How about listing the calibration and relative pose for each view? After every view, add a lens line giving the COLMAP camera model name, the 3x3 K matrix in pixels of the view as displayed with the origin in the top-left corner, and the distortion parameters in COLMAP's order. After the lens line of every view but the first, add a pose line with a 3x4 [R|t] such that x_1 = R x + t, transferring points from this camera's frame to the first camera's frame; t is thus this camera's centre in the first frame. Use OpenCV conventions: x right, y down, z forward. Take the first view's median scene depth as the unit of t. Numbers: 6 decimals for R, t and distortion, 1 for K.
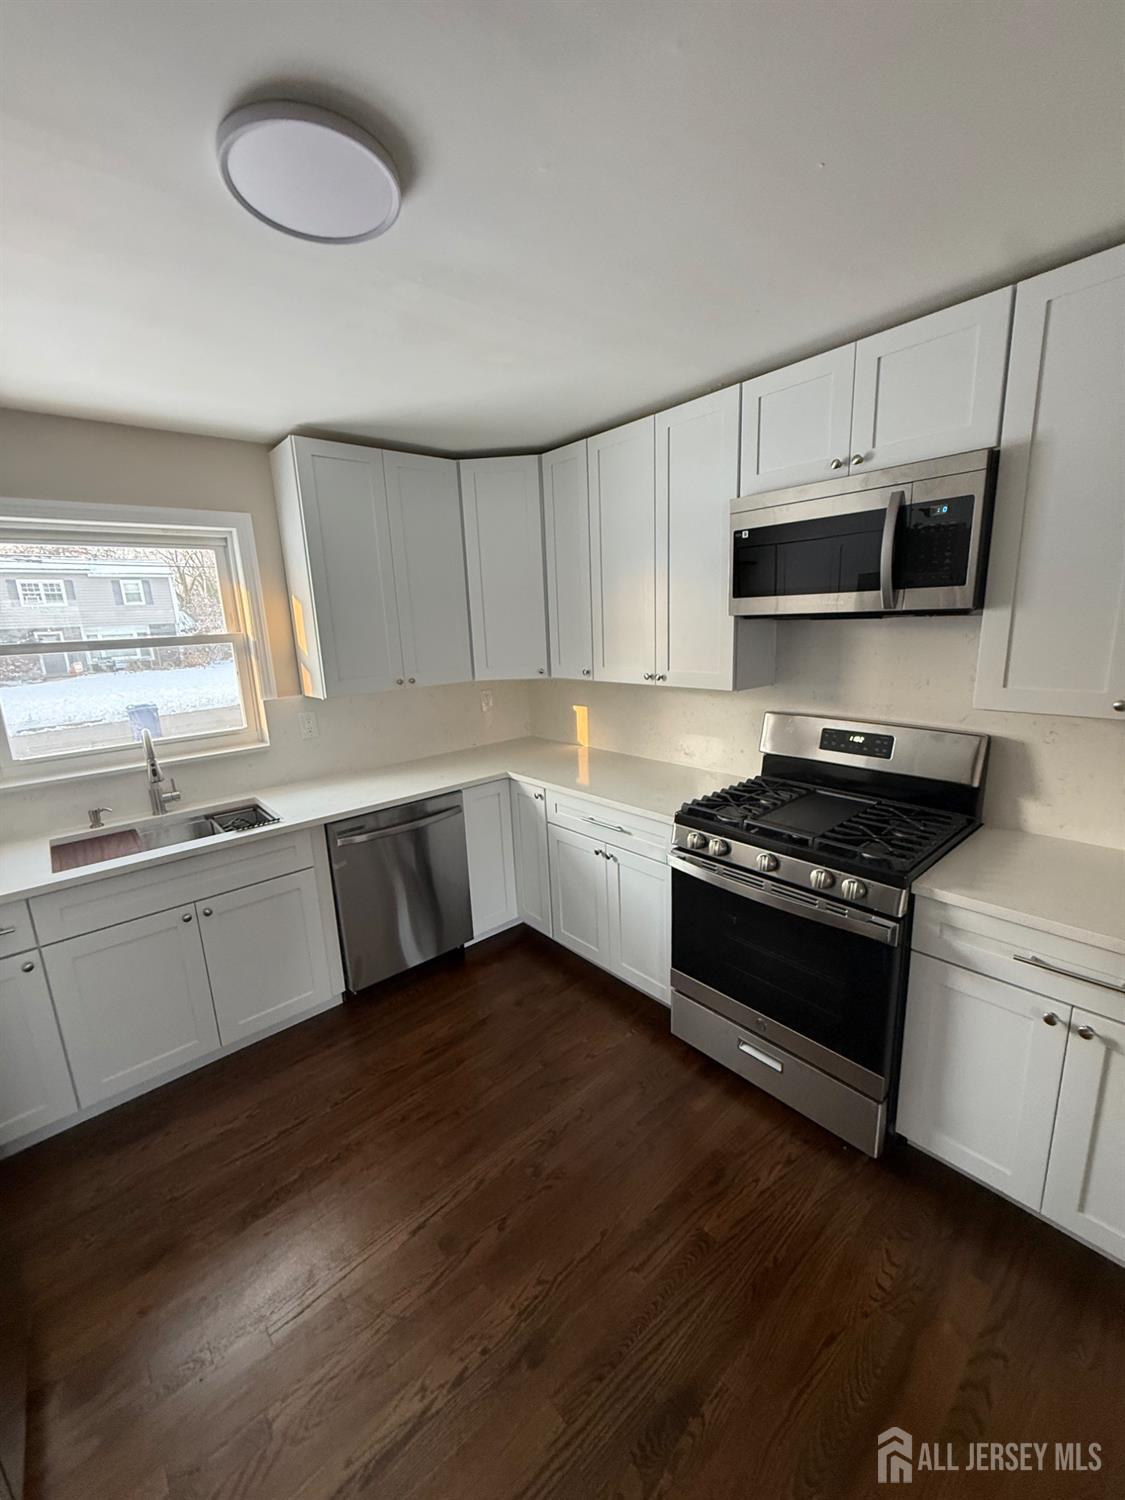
lens RADIAL K [[595.2, 0, 559.9], [0, 595.2, 745.4], [0, 0, 1]] dist [-0.000474, 0.000010]
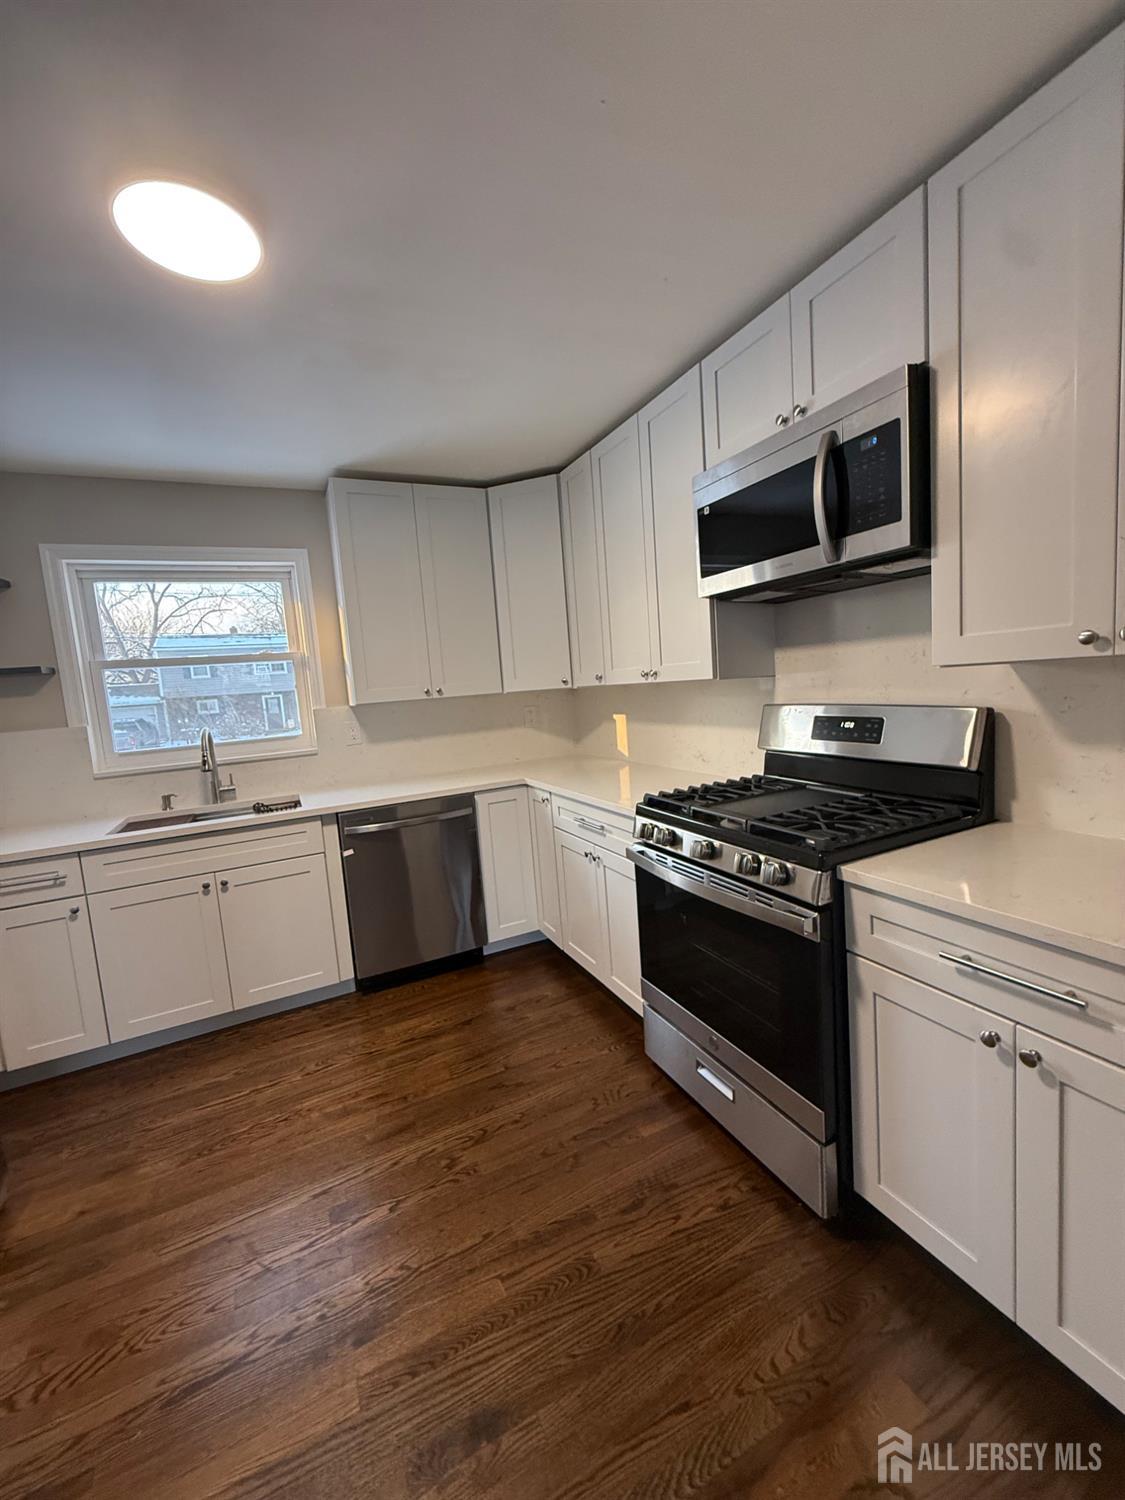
lens RADIAL K [[595.2, 0, 560.3], [0, 595.2, 745.8], [0, 0, 1]] dist [-0.000474, 0.000010]
pose [[0.964363, -0.002817, -0.264569, 0.345449], [-0.021798, 0.995698, -0.090058, 0.115200], [0.263685, 0.092616, 0.960152, 0.057885]]
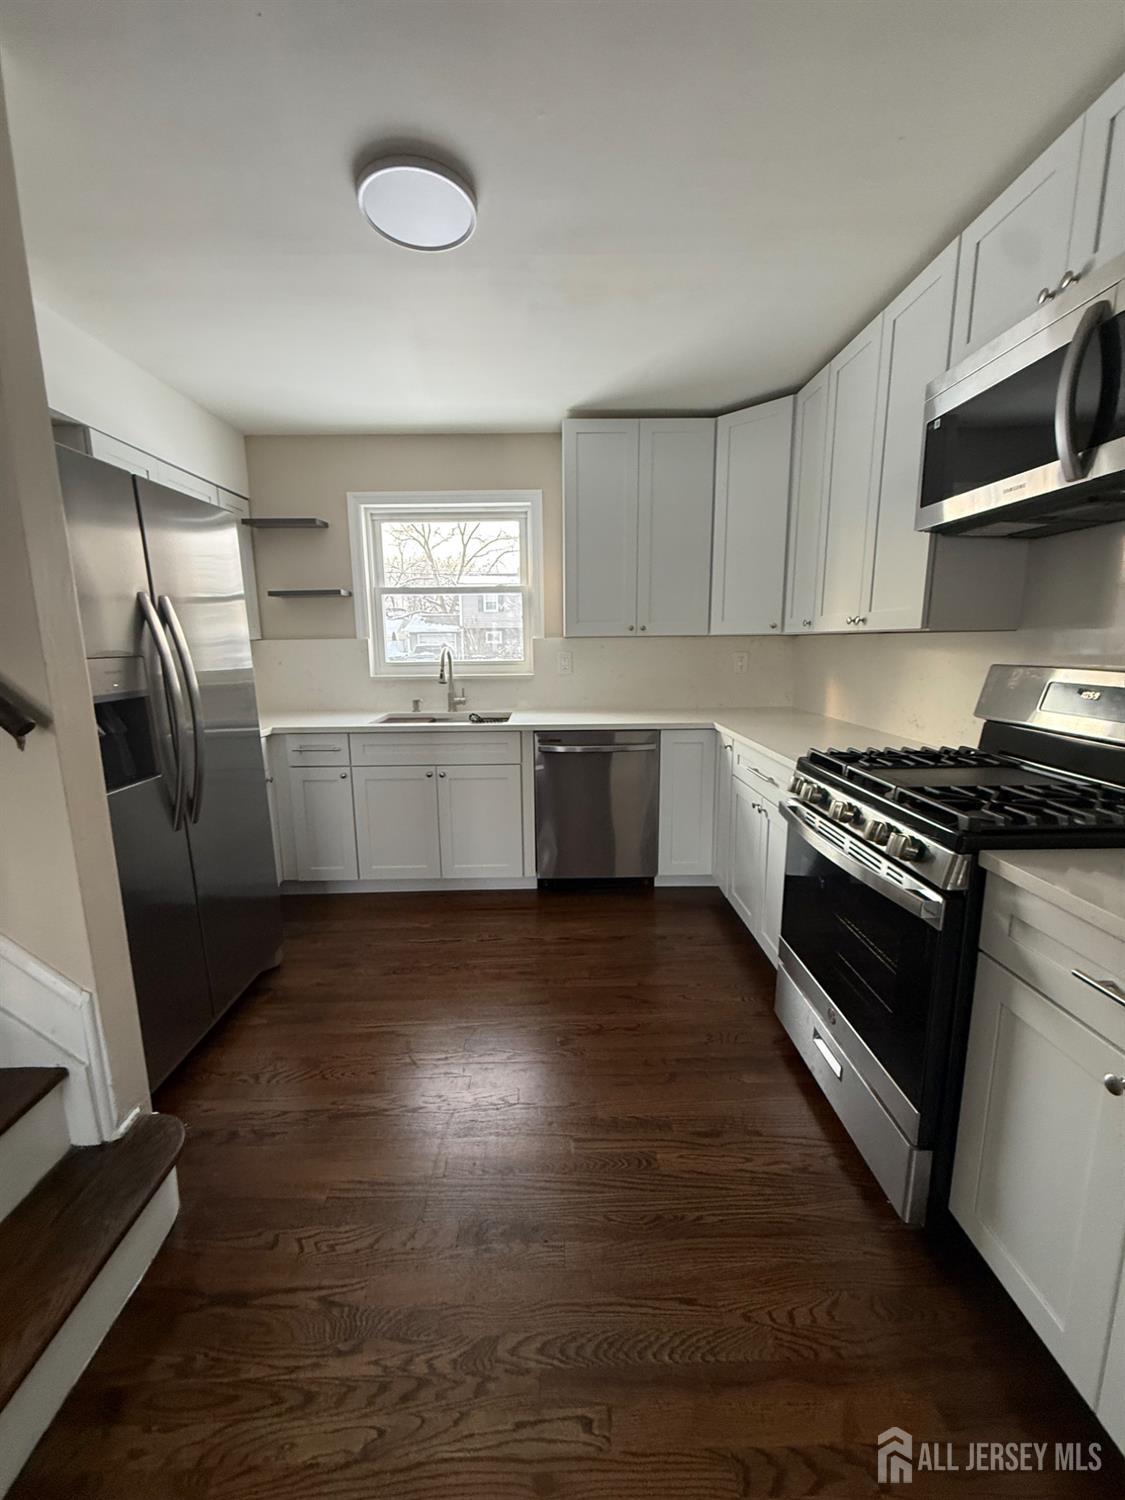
lens RADIAL K [[595.2, 0, 560.6], [0, 595.2, 746.4], [0, 0, 1]] dist [-0.000474, 0.000010]
pose [[0.765623, 0.146781, -0.626320, 0.501359], [-0.158442, 0.986654, 0.037544, 0.126265], [0.623472, 0.070491, 0.778661, 0.094317]]
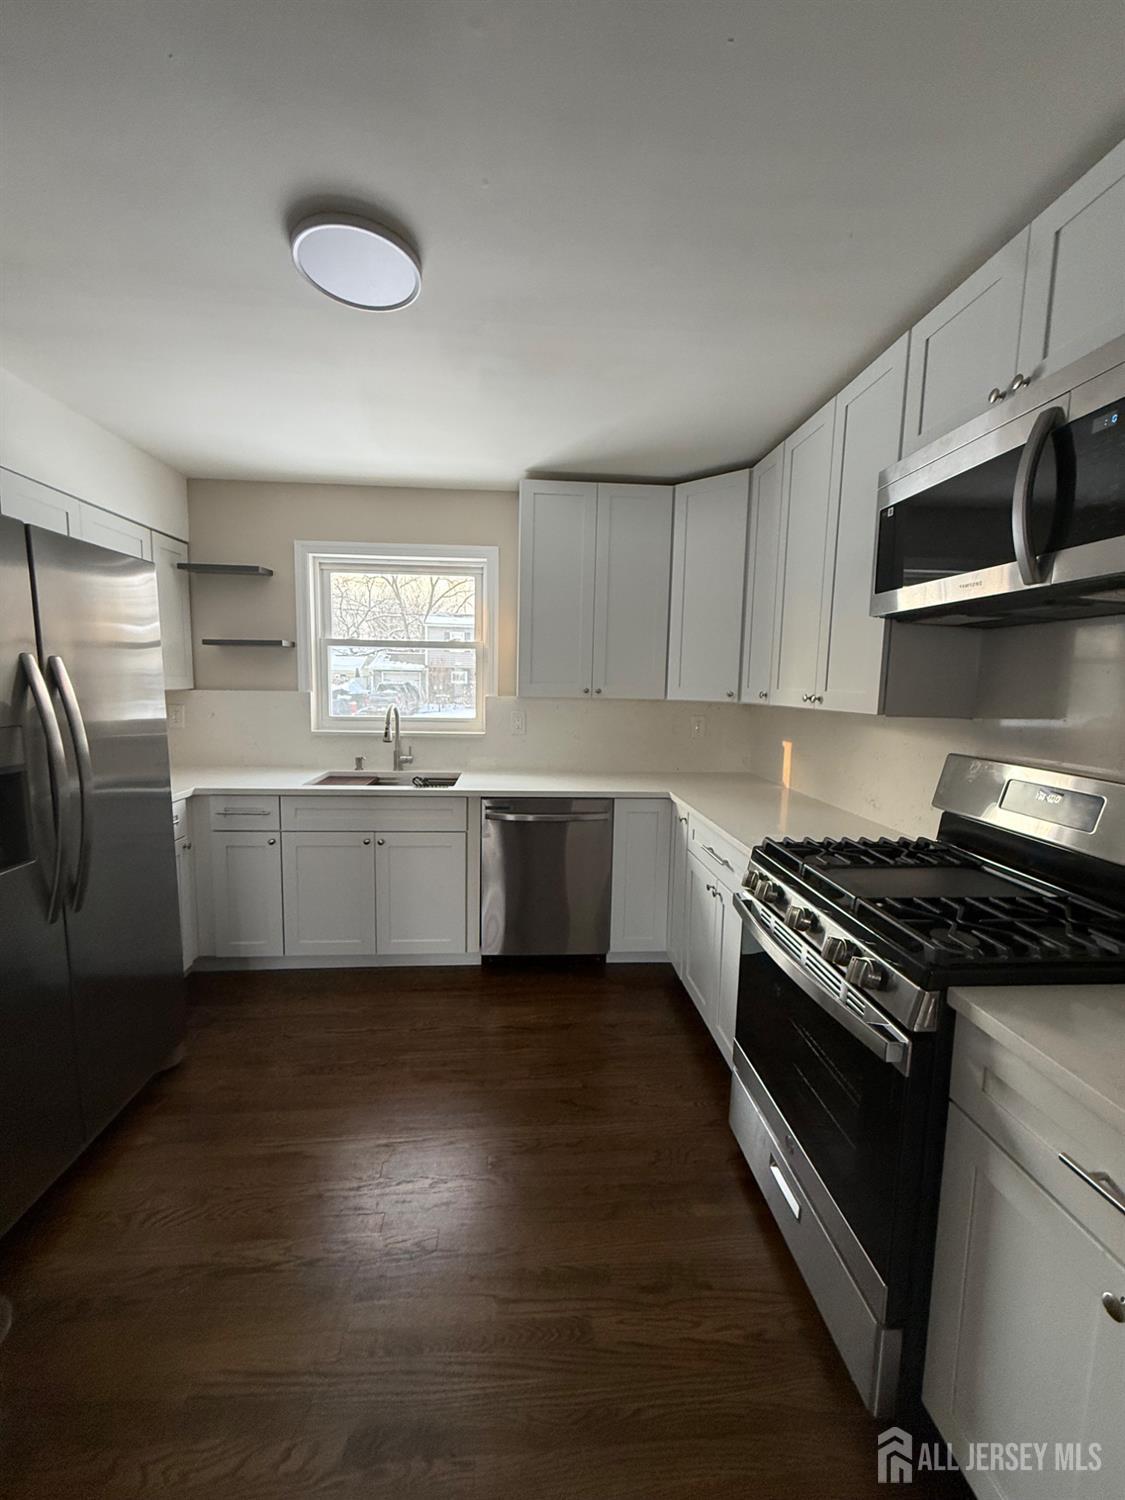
lens RADIAL K [[595.2, 0, 560.4], [0, 595.2, 746.0], [0, 0, 1]] dist [-0.000474, 0.000010]
pose [[0.798542, 0.123158, -0.589206, 0.476289], [-0.180770, 0.982729, -0.039581, 0.059988], [0.574154, 0.138118, 0.807013, 0.163169]]
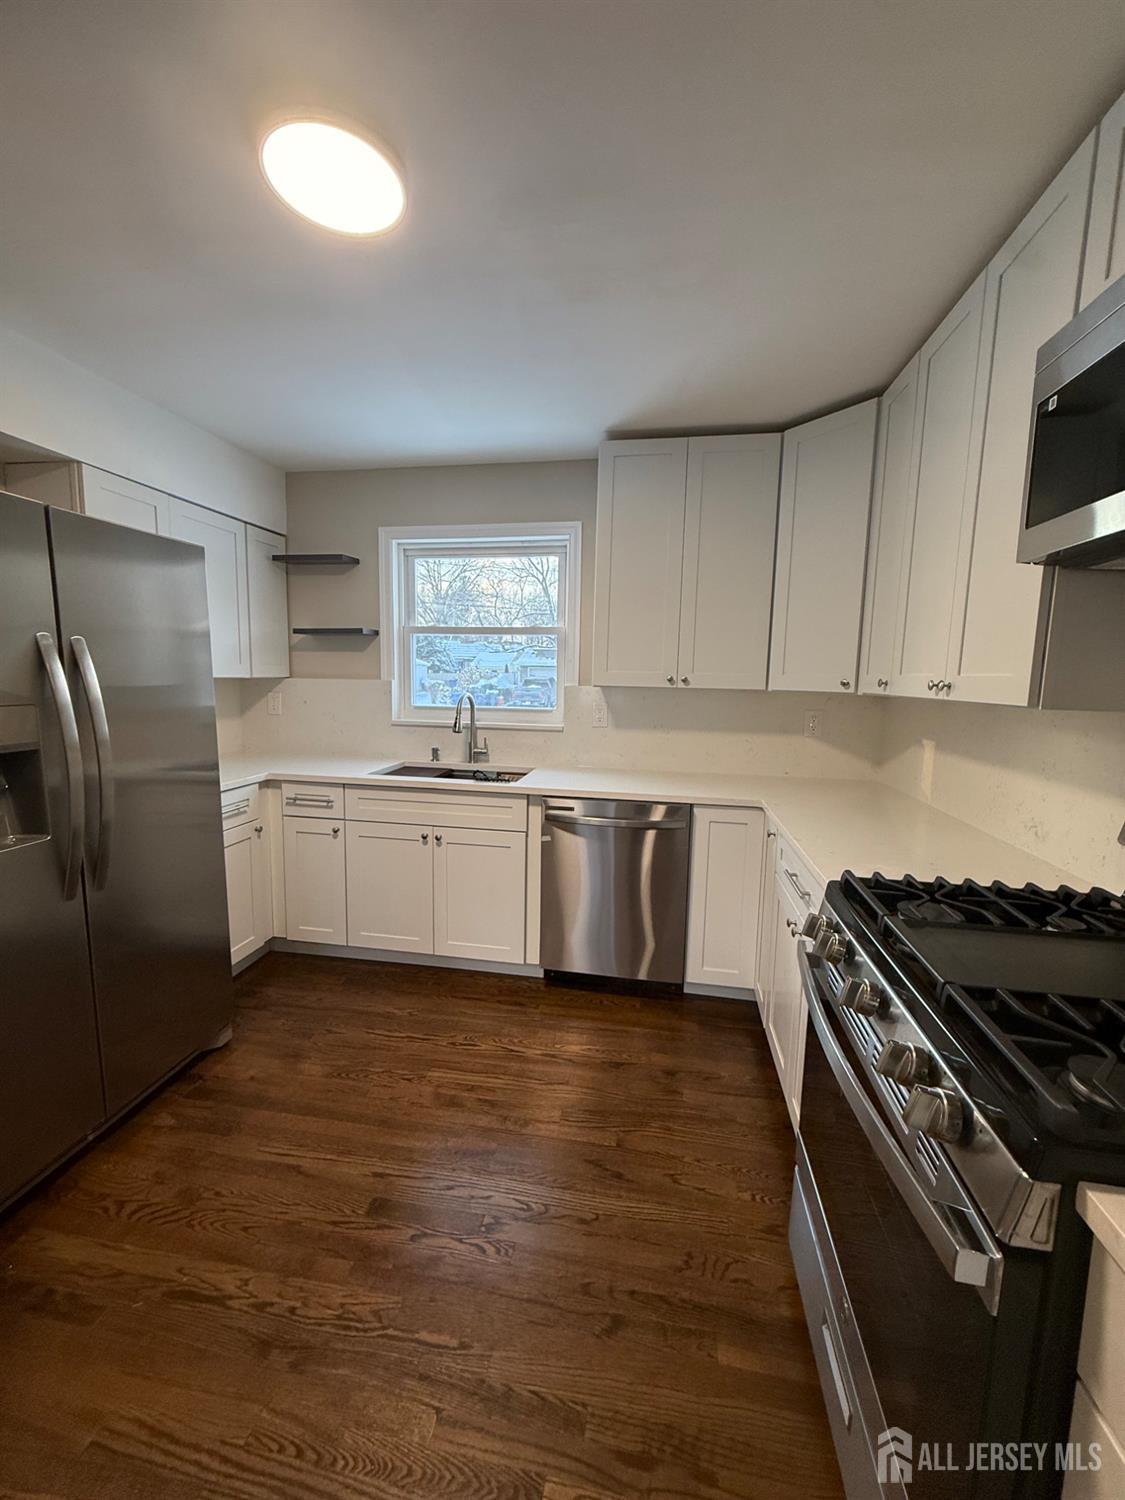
lens RADIAL K [[595.2, 0, 560.7], [0, 595.2, 746.0], [0, 0, 1]] dist [-0.000474, 0.000010]
pose [[0.628858, 0.147505, -0.763400, 0.496950], [-0.211790, 0.977210, 0.014353, 0.027516], [0.748119, 0.152654, 0.645767, 0.389948]]
